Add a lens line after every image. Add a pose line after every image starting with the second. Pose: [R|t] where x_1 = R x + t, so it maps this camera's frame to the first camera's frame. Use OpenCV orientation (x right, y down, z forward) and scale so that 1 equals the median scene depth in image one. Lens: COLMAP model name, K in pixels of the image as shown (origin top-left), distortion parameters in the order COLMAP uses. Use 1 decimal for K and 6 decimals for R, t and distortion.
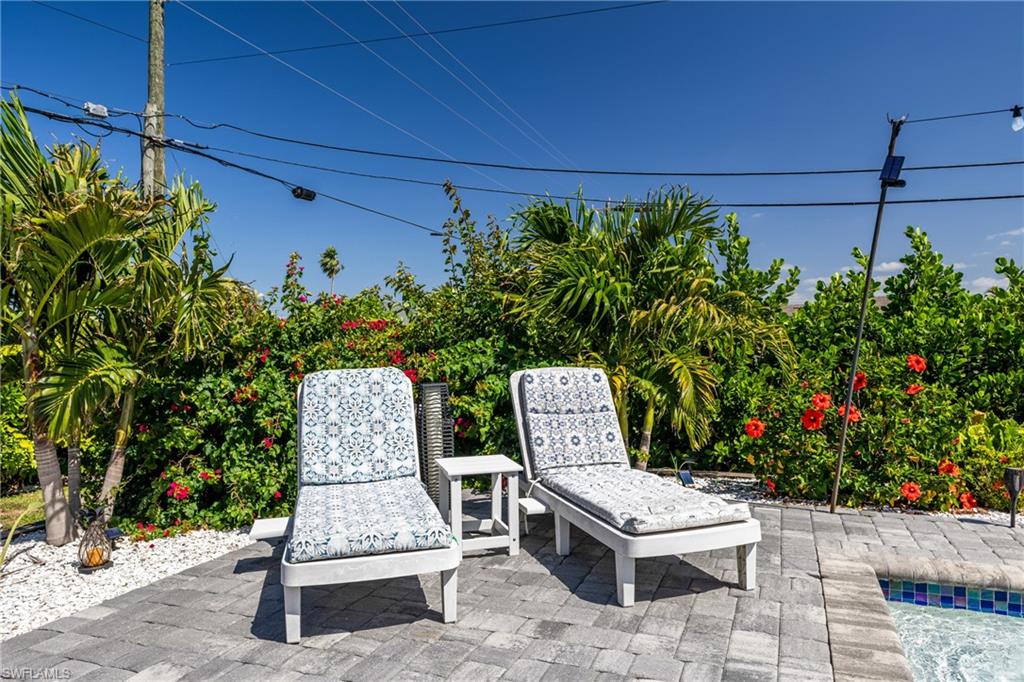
lens RADIAL K [[692.7, 0, 512.0], [0, 692.7, 341.0], [0, 0, 1]] dist [0.005626, 0.001869]
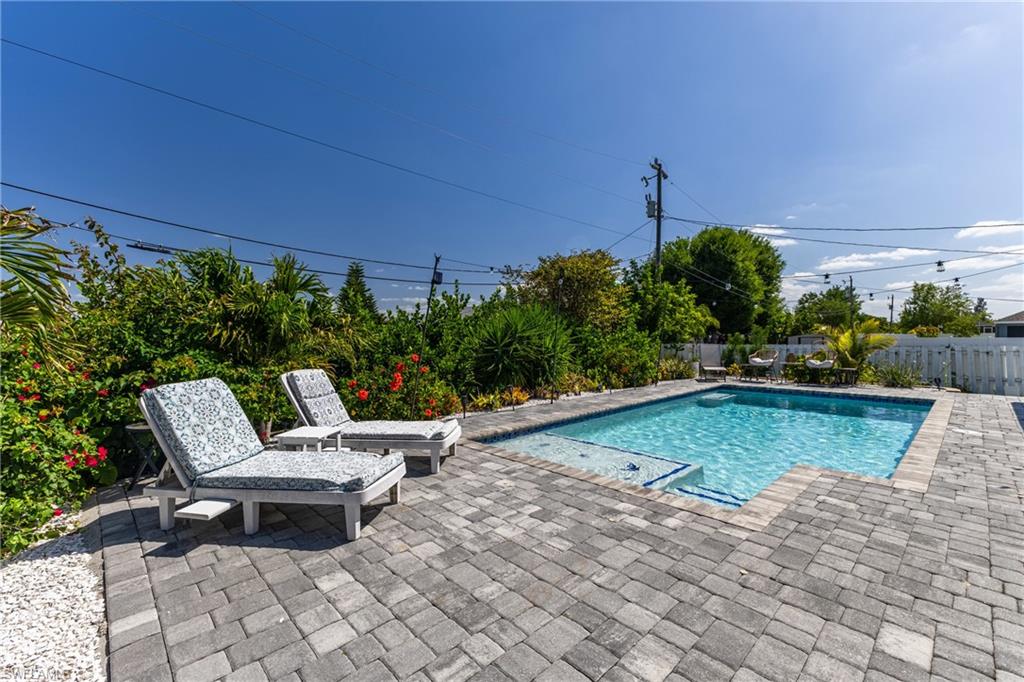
lens RADIAL K [[425.2, 0, 514.8], [0, 425.2, 338.8], [0, 0, 1]] dist [0.002756, 0.000089]
pose [[0.437763, -0.003898, 0.899082, -0.933656], [0.021753, 0.999744, -0.006258, -0.027098], [-0.898827, 0.022297, 0.437735, 0.179949]]
